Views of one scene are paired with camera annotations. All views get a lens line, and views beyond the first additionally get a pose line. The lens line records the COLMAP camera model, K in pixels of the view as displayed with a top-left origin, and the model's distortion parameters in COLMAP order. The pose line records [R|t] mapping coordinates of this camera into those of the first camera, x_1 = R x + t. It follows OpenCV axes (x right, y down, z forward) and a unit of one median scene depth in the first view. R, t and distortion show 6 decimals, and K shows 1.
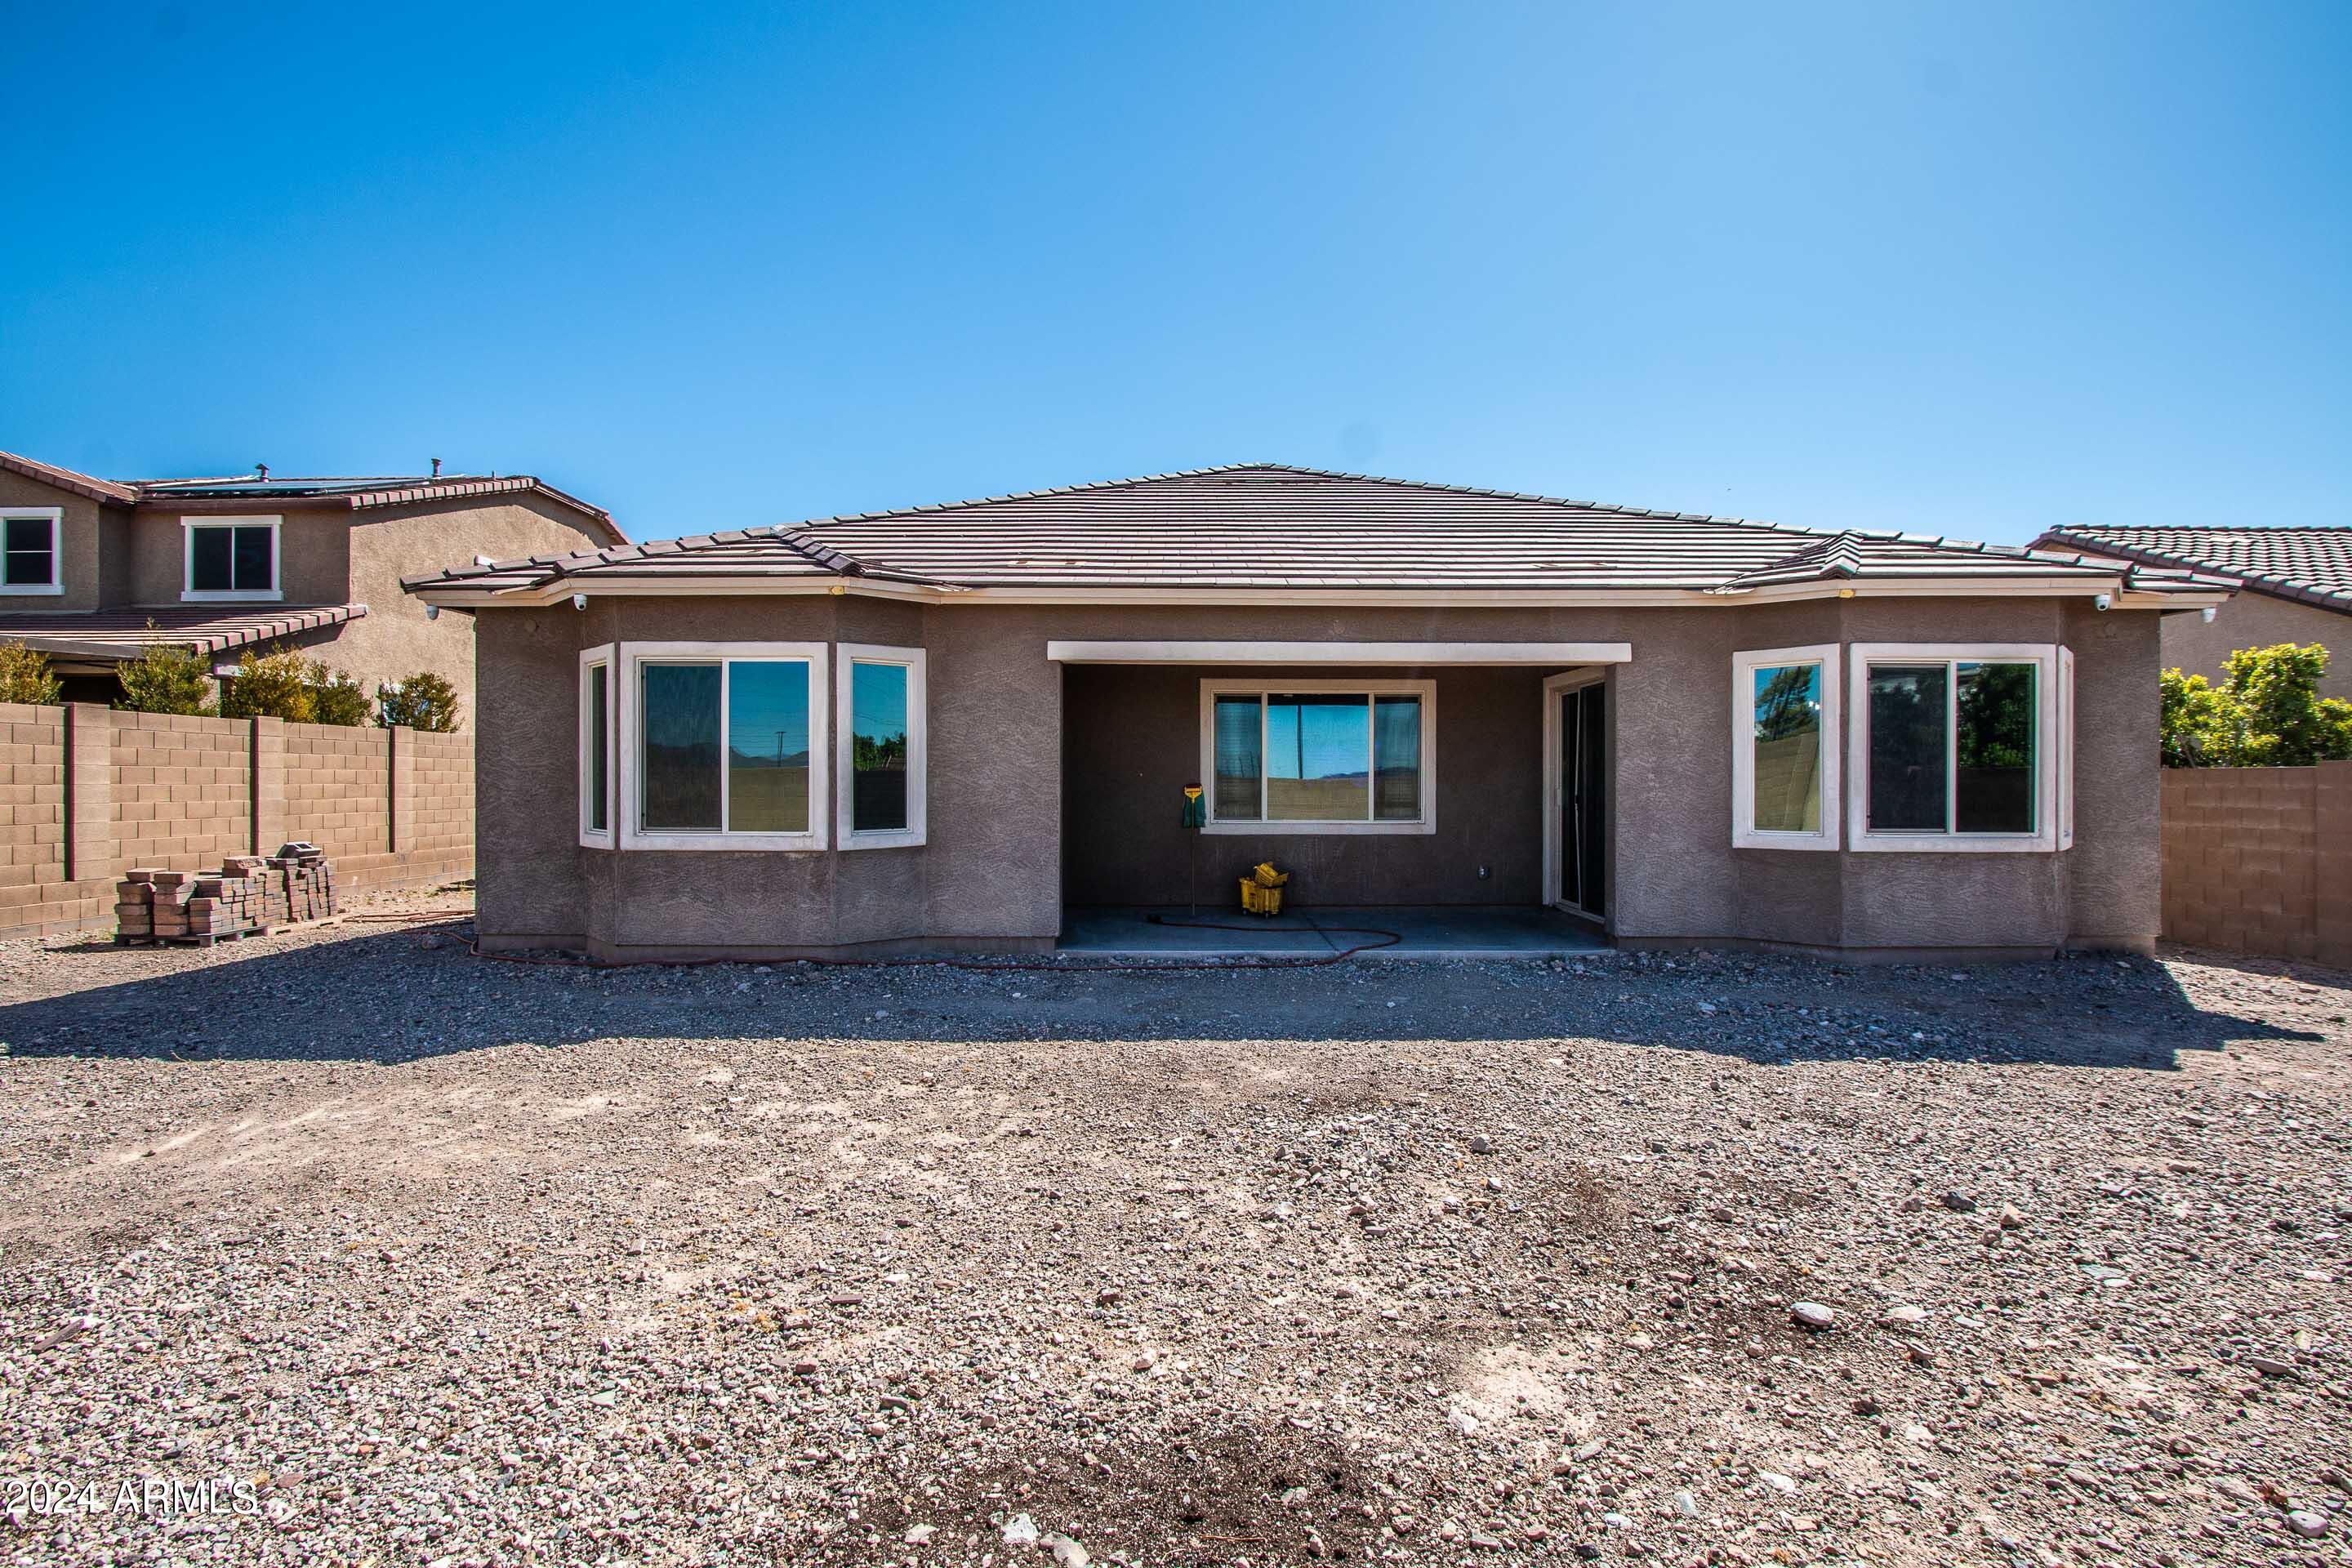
lens RADIAL K [[1108.3, 0, 1175.4], [0, 1108.3, 778.0], [0, 0, 1]] dist [-0.014887, 0.004217]
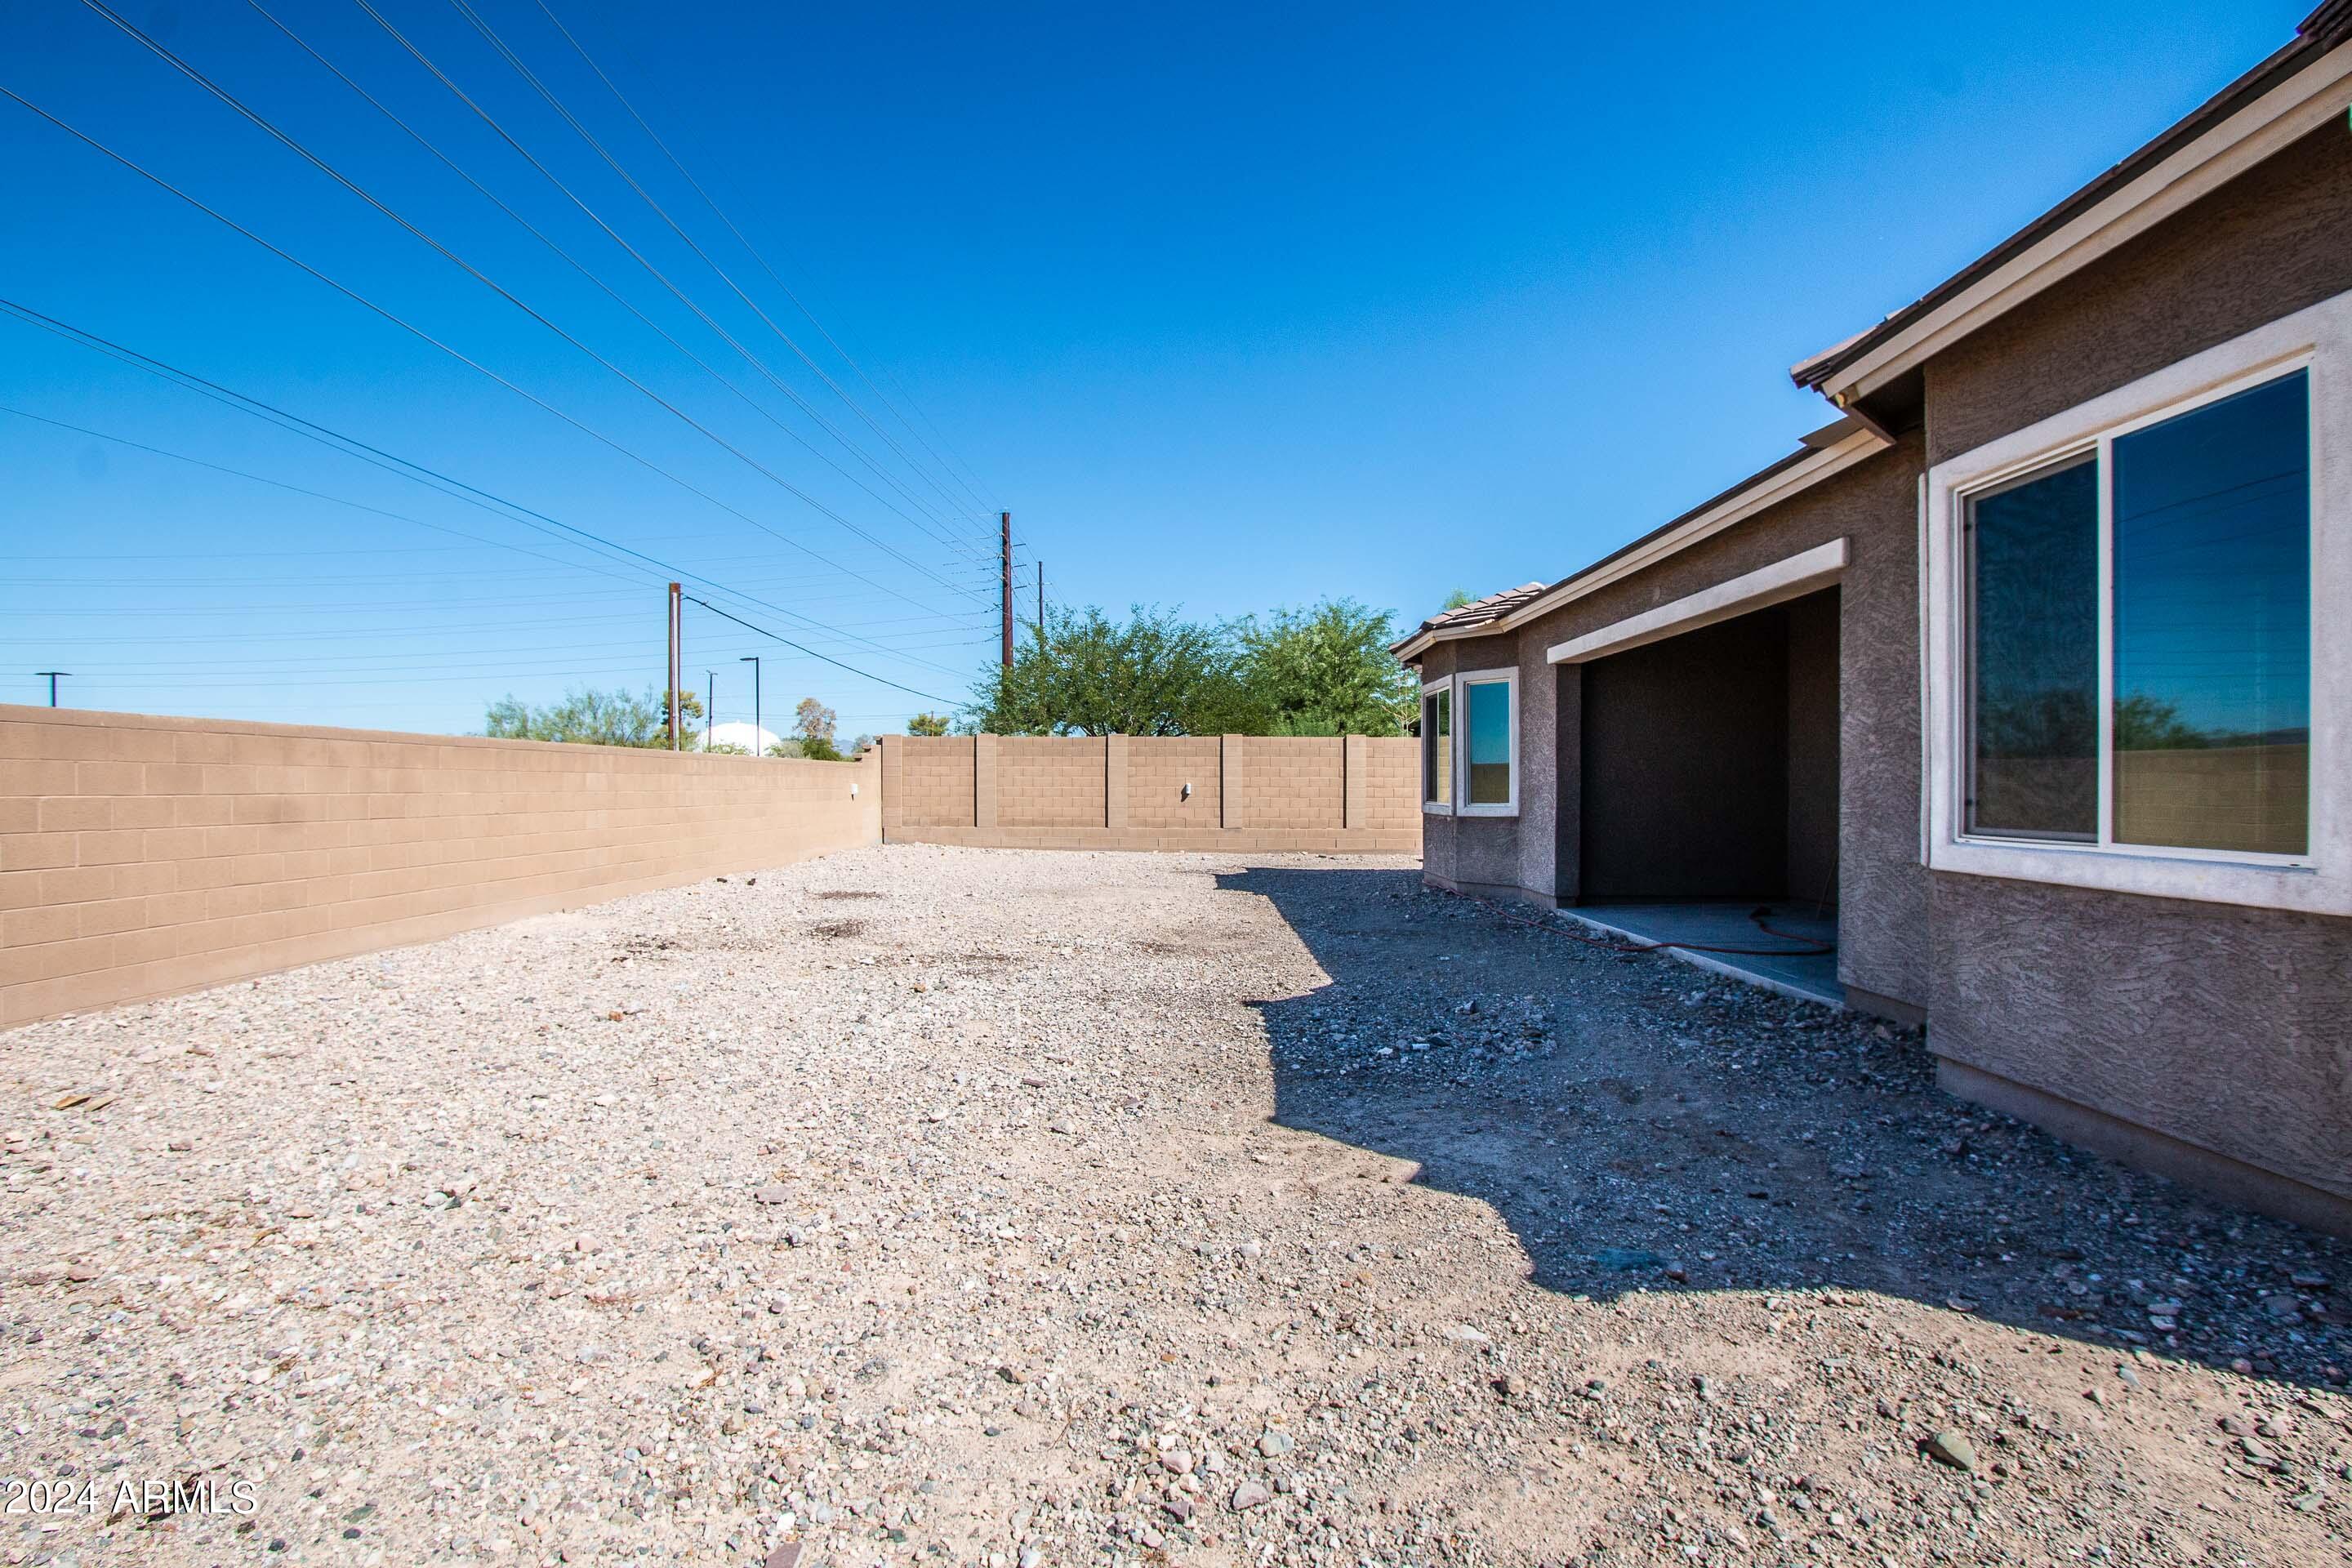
lens RADIAL K [[1108.3, 0, 1174.1], [0, 1108.3, 786.1], [0, 0, 1]] dist [-0.014887, 0.004217]
pose [[-0.025214, -0.002038, -0.999680, 1.088792], [0.001615, 0.999997, -0.002079, 0.026747], [0.999681, -0.001667, -0.025211, 0.628101]]
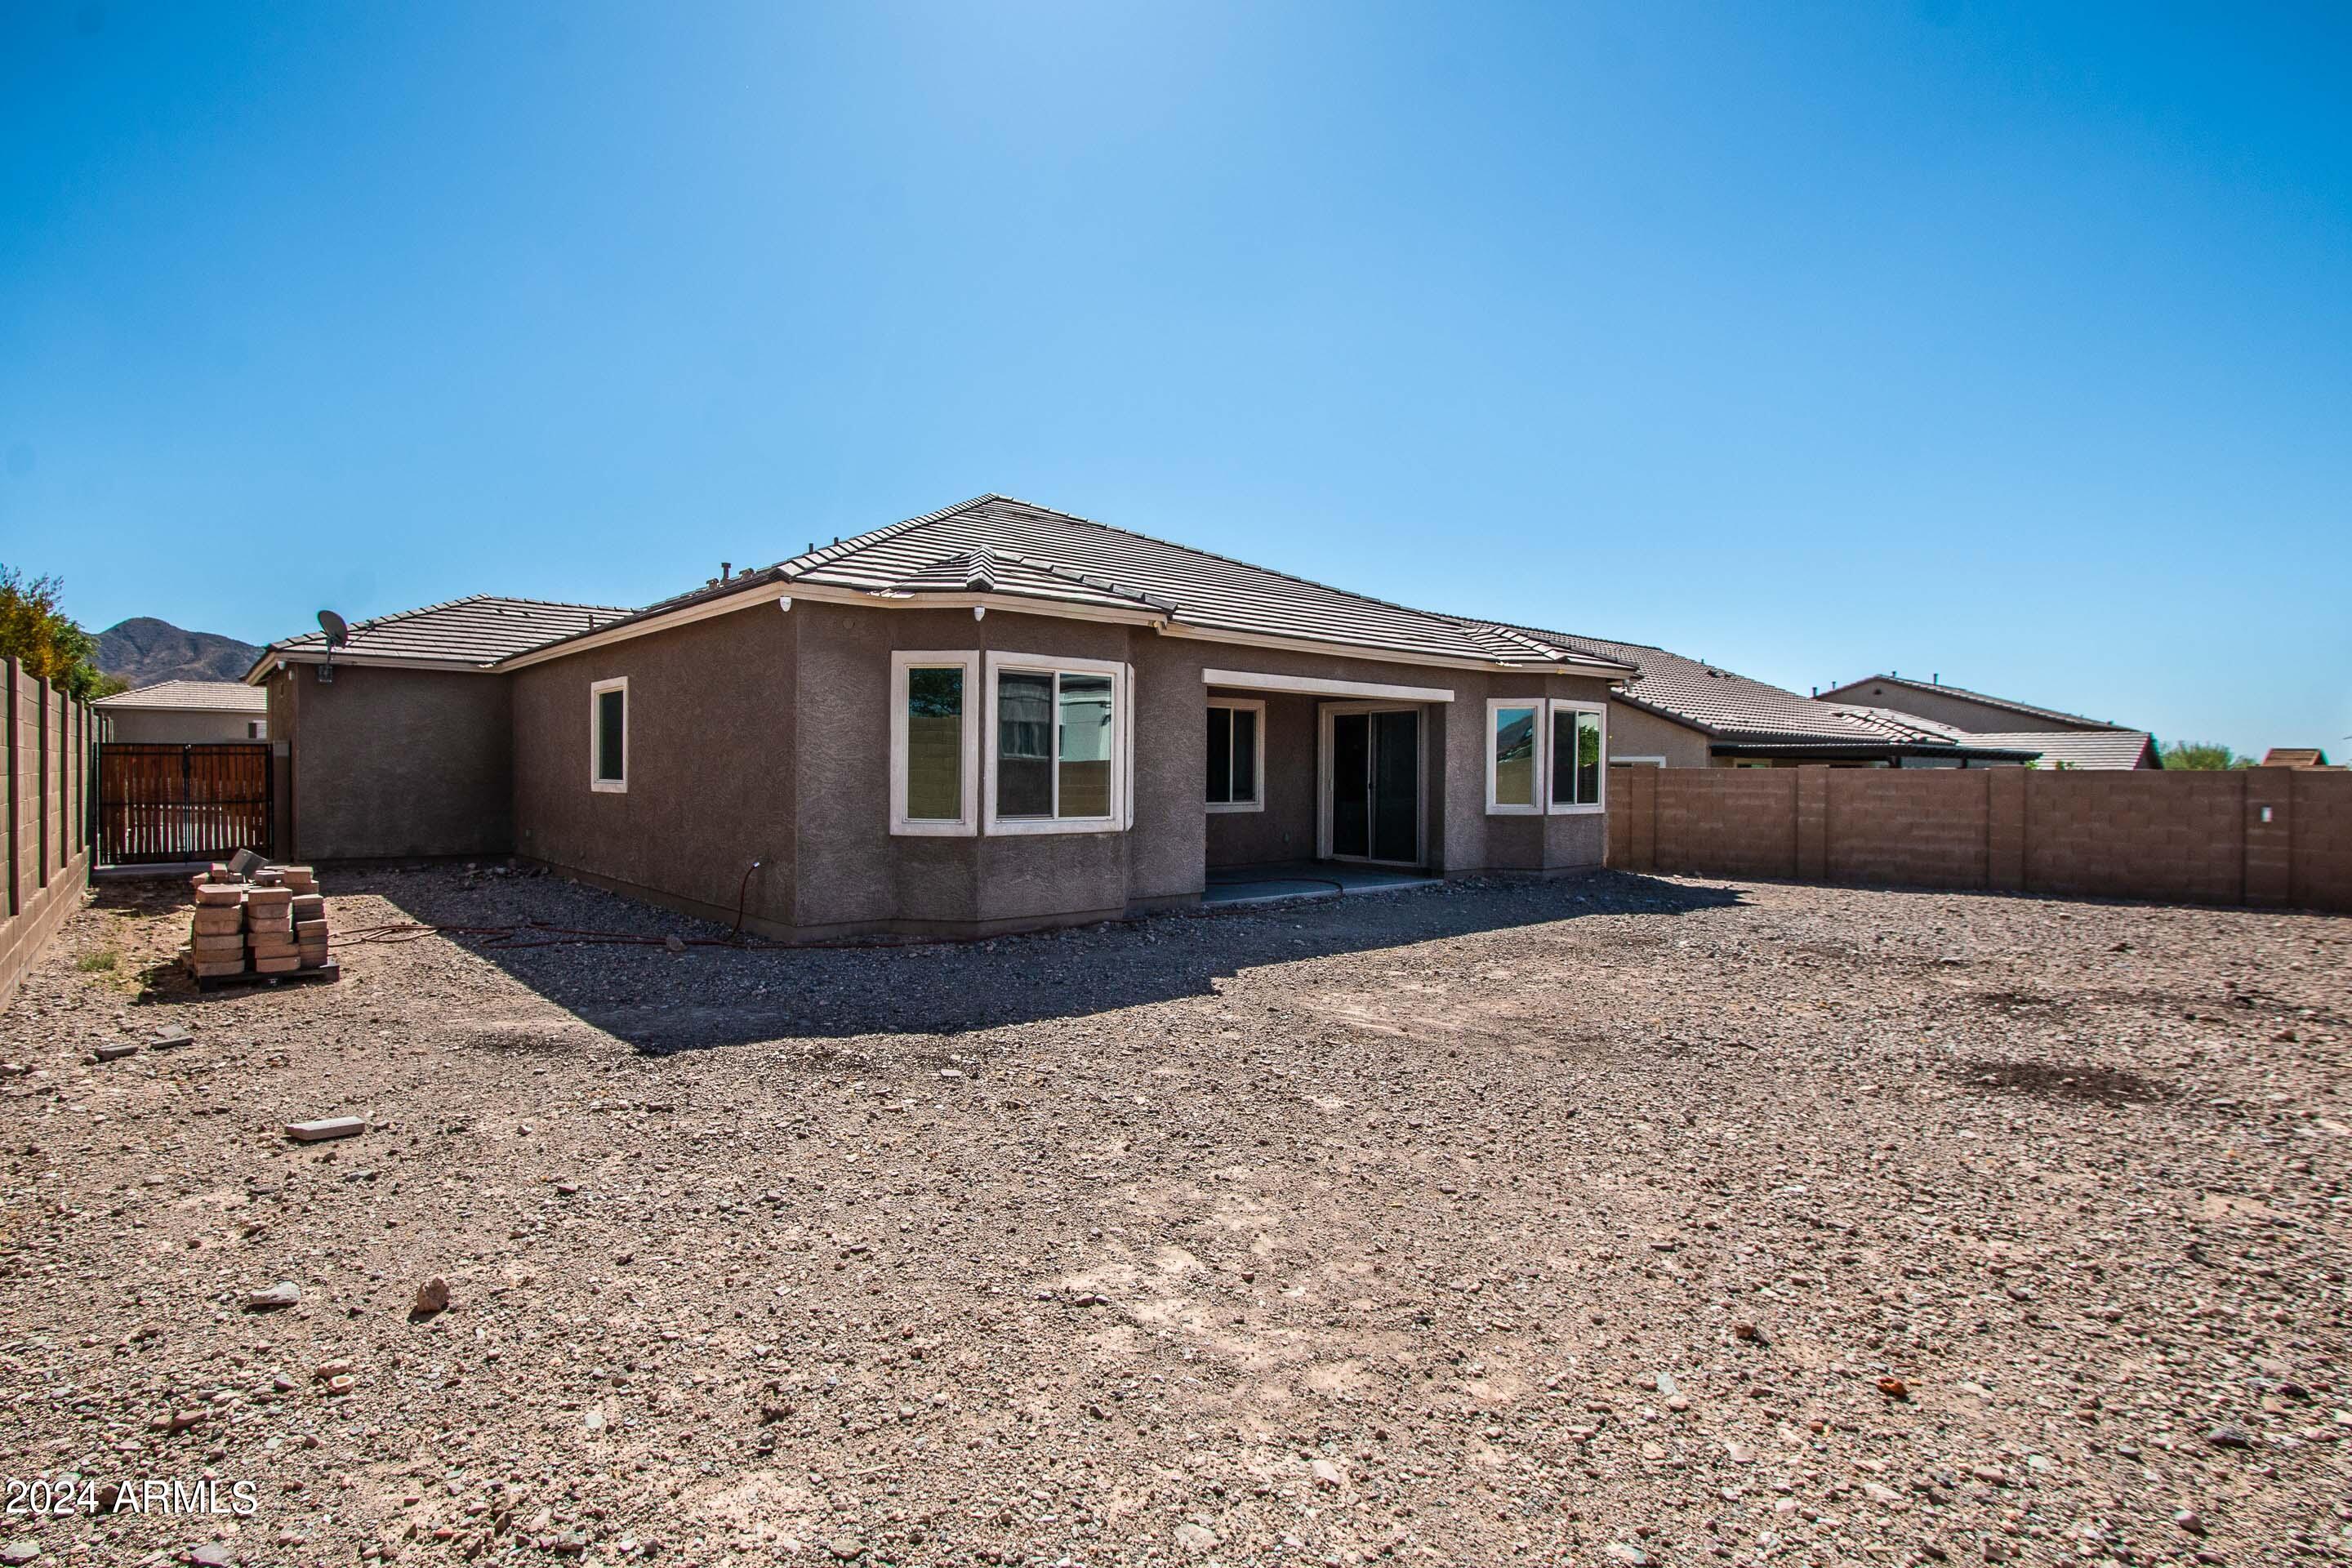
lens RADIAL K [[1142.5, 0, 1161.2], [0, 1142.5, 784.9], [0, 0, 1]] dist [-0.041255, -0.000225]
pose [[0.762786, -0.004072, 0.646639, -1.011374], [-0.004522, 0.999922, 0.011631, -0.000653], [-0.646636, -0.011796, 0.762708, -0.001107]]
